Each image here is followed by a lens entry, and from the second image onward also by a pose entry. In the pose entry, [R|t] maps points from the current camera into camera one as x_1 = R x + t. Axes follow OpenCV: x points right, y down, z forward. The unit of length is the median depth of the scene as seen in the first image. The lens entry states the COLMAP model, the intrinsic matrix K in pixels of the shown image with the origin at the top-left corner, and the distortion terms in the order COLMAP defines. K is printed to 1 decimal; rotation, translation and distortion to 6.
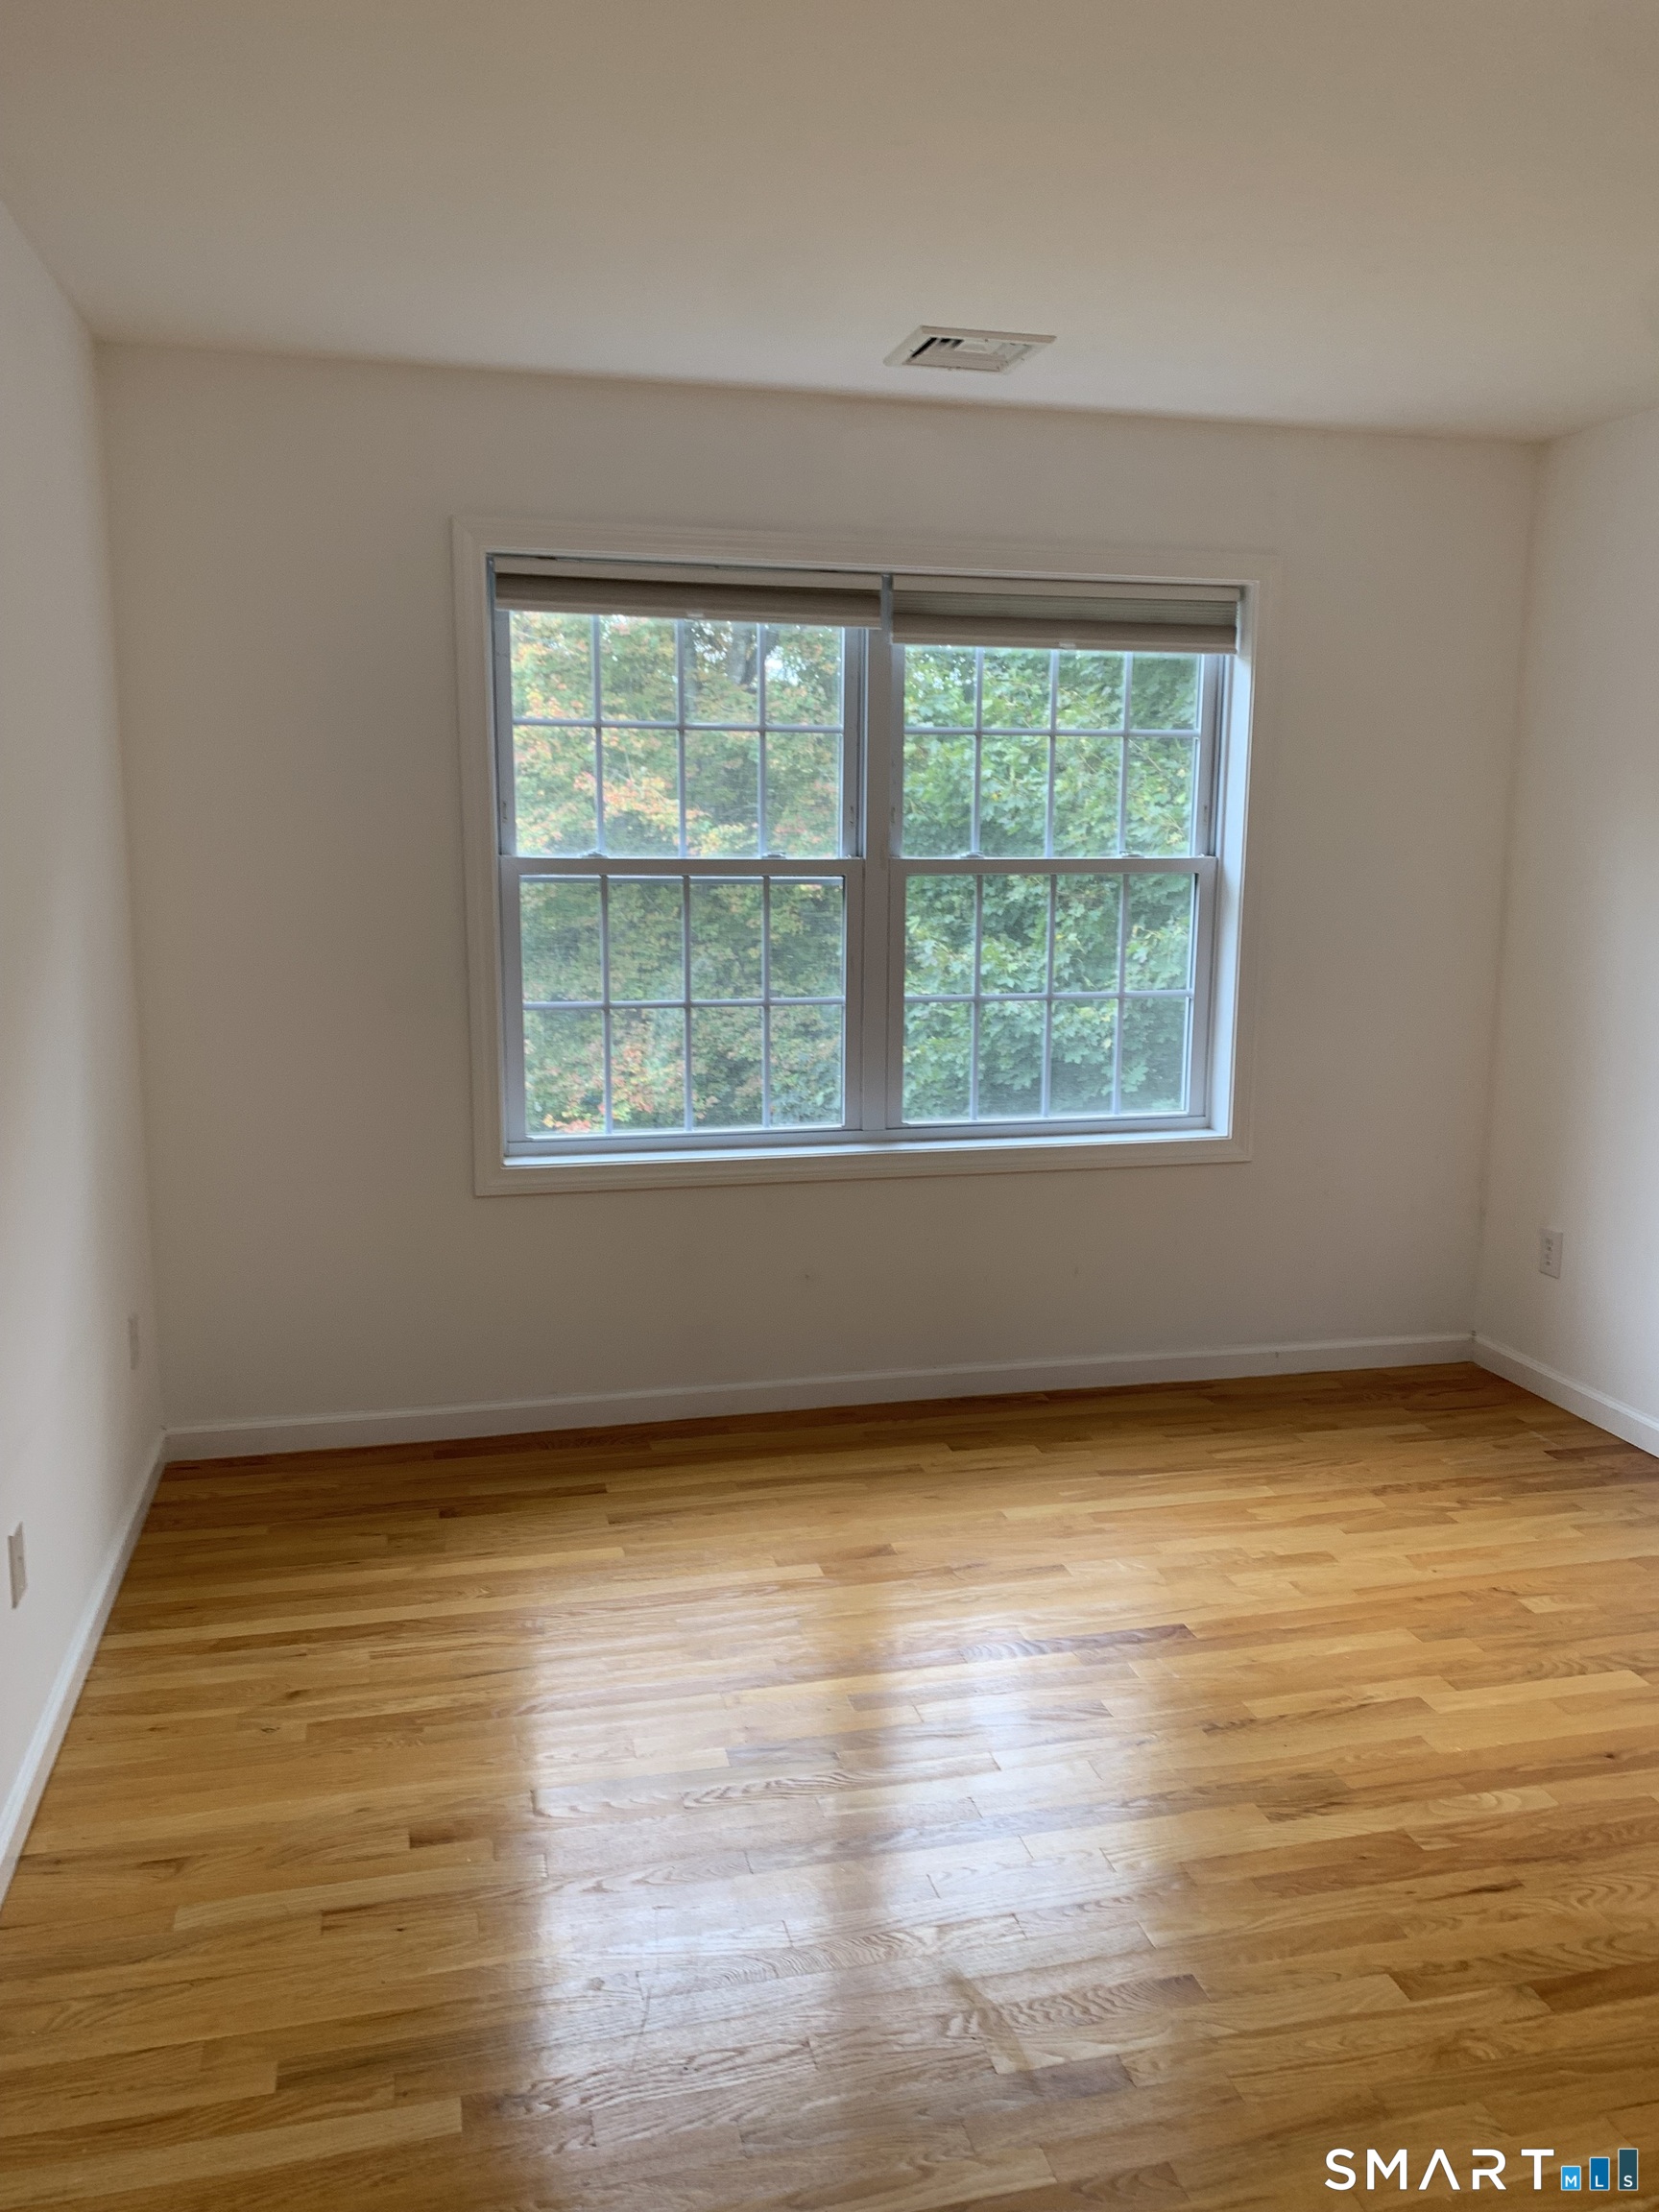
lens RADIAL K [[1692.1, 0, 829.5], [0, 1692.1, 1106.0], [0, 0, 1]] dist [0.101132, -0.183071]
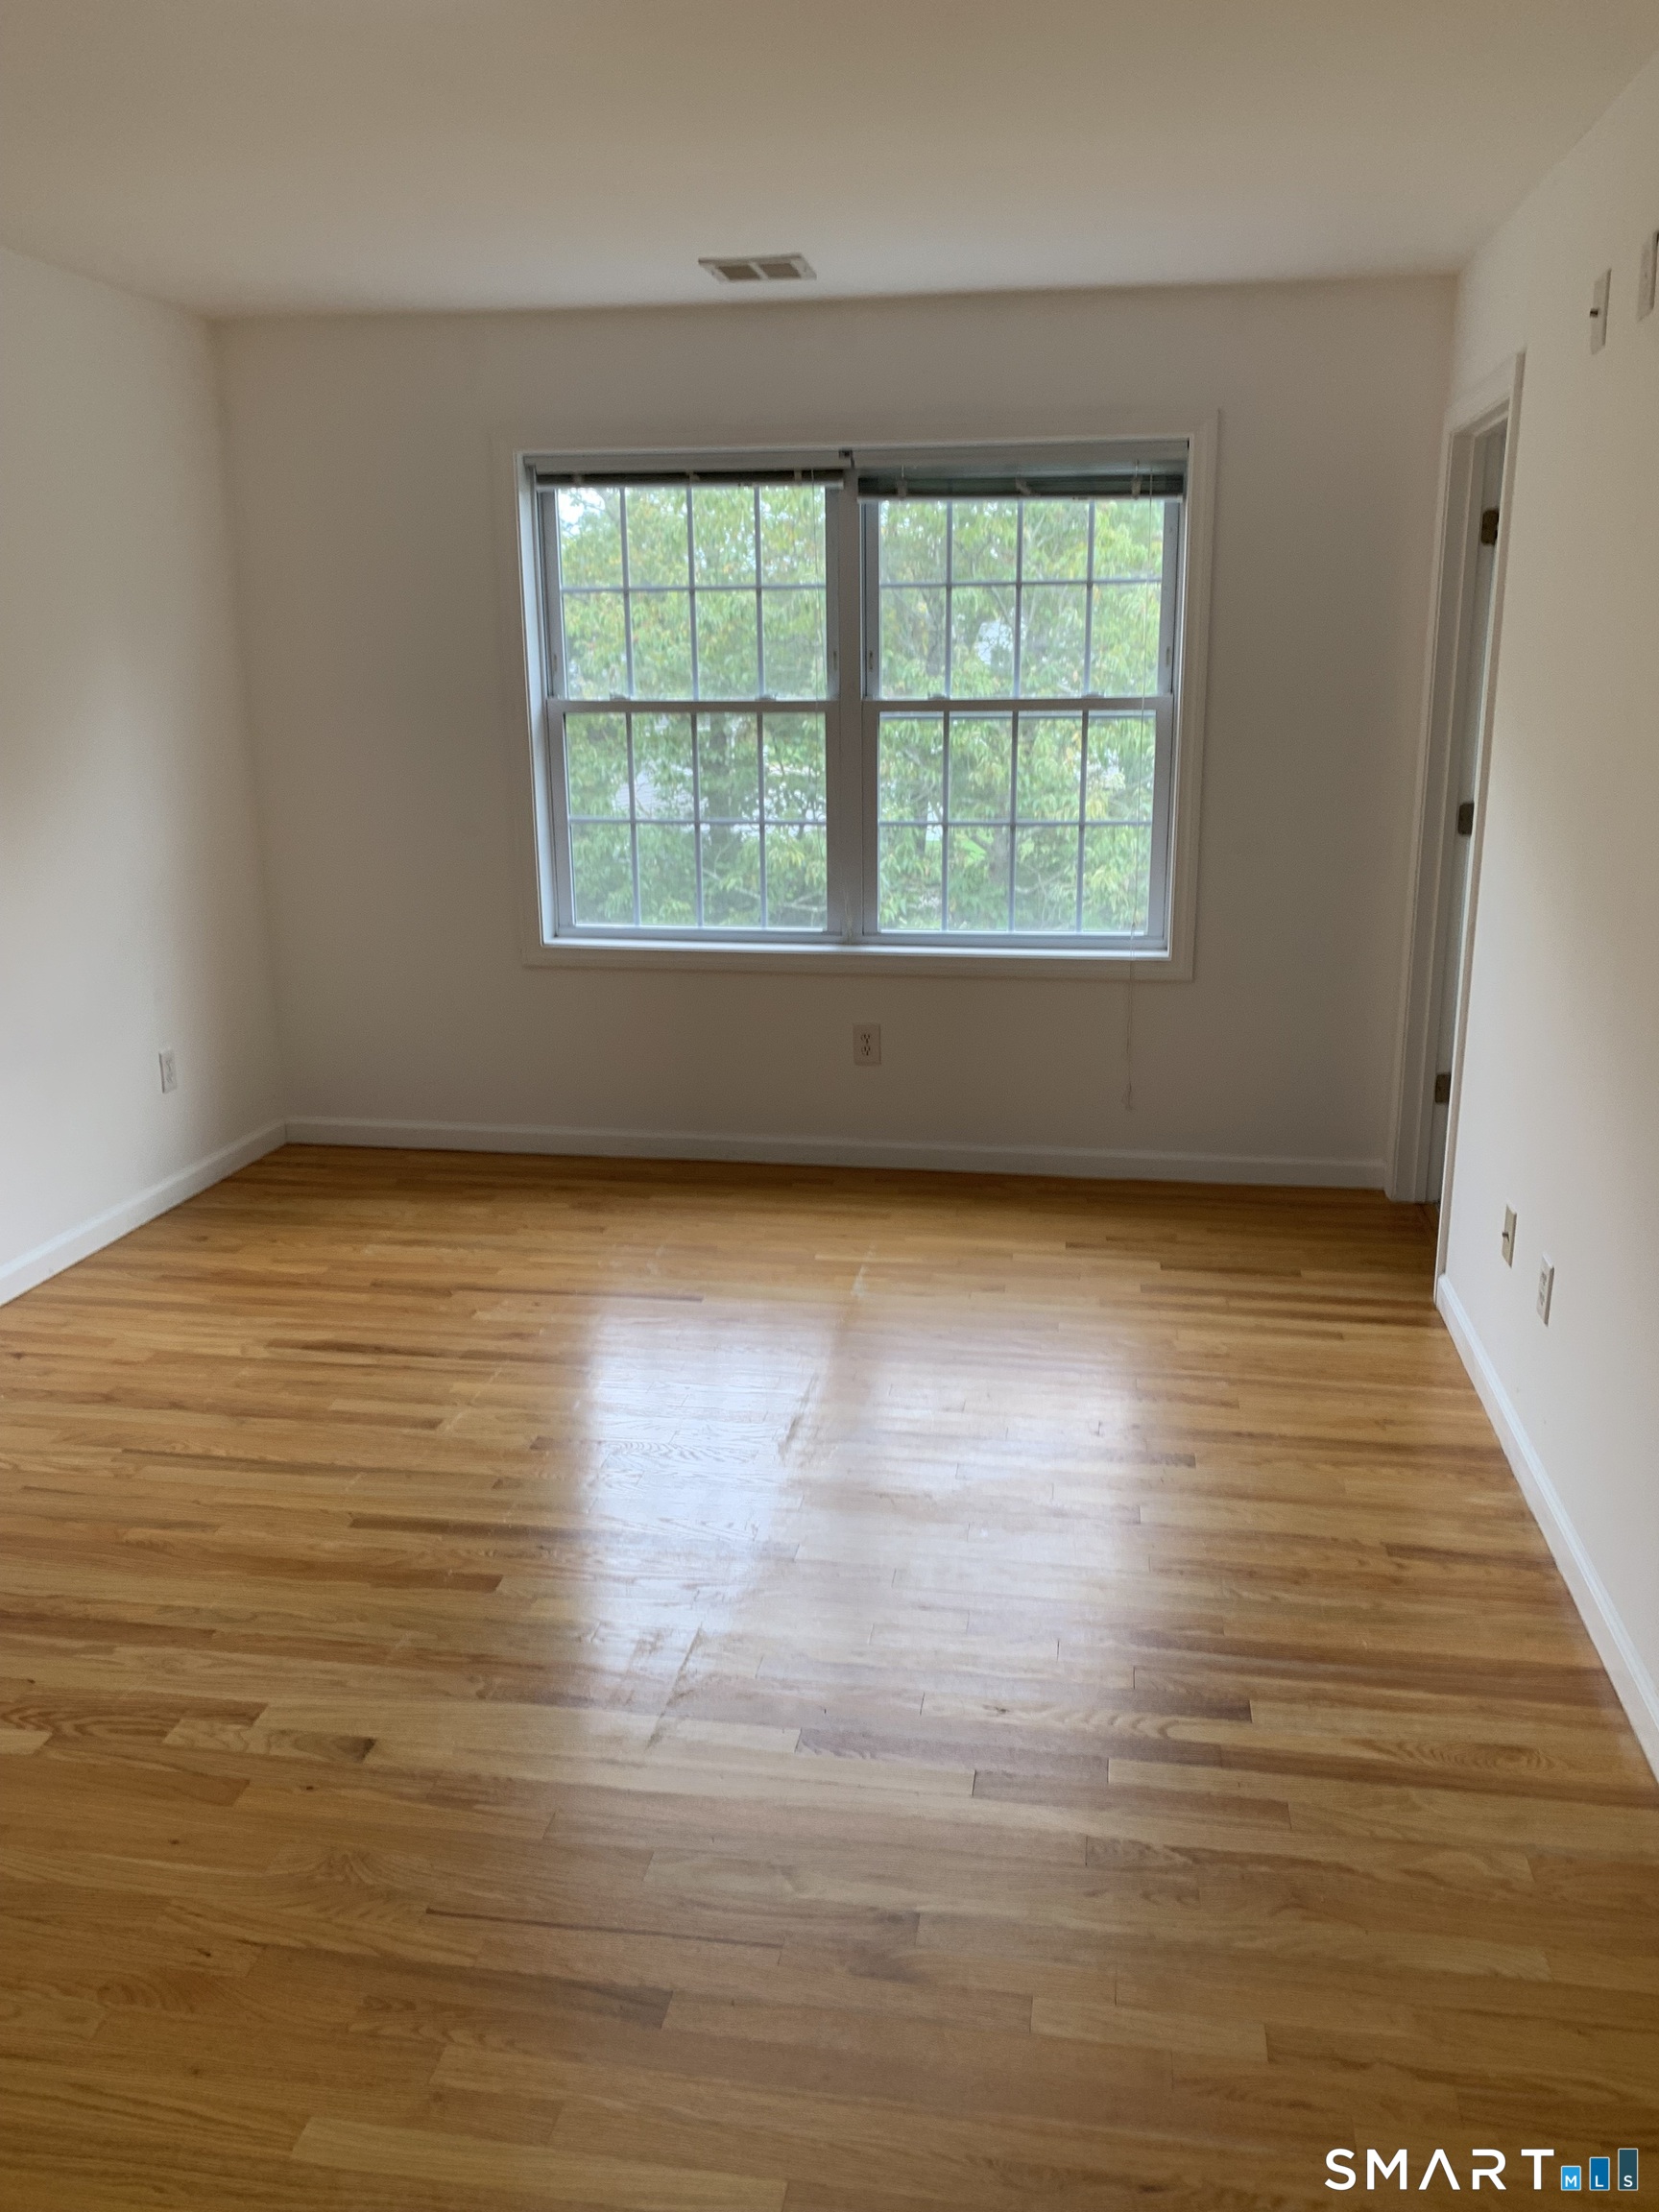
lens RADIAL K [[1692.1, 0, 829.5], [0, 1692.1, 1106.0], [0, 0, 1]] dist [0.101132, -0.183071]
pose [[0.932029, 0.083123, -0.352721, 0.450884], [-0.049529, 0.993423, 0.103236, 0.011745], [0.358982, -0.078749, 0.930016, -0.114572]]
